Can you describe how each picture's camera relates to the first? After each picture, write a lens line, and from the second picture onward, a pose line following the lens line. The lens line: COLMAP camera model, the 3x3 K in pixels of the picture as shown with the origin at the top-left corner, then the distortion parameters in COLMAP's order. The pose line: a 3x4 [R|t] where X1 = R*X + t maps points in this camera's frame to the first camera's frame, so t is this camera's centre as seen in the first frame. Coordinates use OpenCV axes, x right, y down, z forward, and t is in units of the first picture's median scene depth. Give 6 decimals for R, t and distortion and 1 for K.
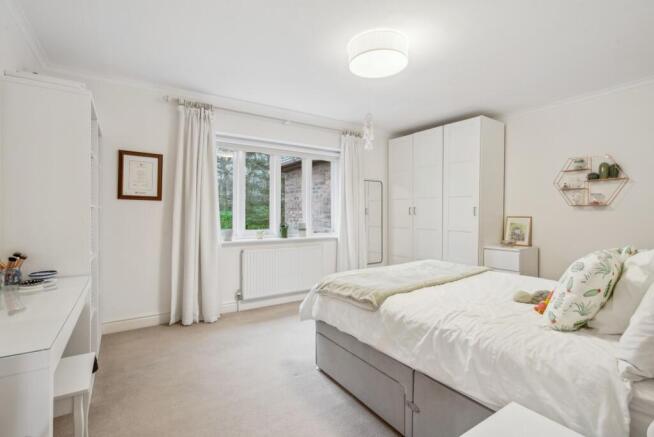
lens RADIAL K [[300.8, 0, 326.2], [0, 300.8, 215.4], [0, 0, 1]] dist [0.001134, 0.000707]
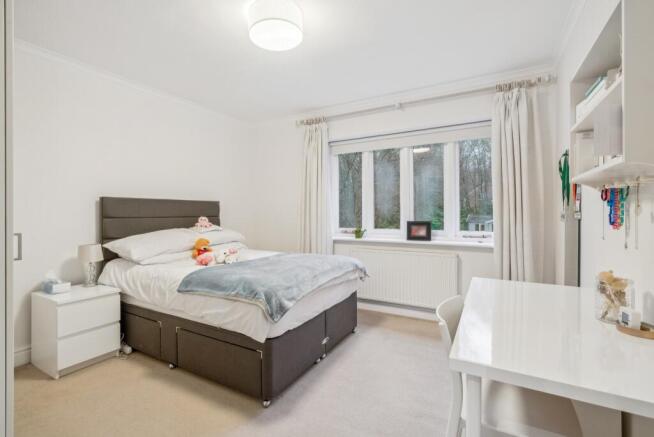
lens RADIAL K [[300.8, 0, 326.0], [0, 300.8, 215.6], [0, 0, 1]] dist [0.001134, 0.000707]
pose [[0.456517, -0.001764, -0.889713, 0.518828], [-0.001193, 0.999996, -0.002595, 0.006938], [0.889714, 0.002247, 0.456513, 0.401746]]
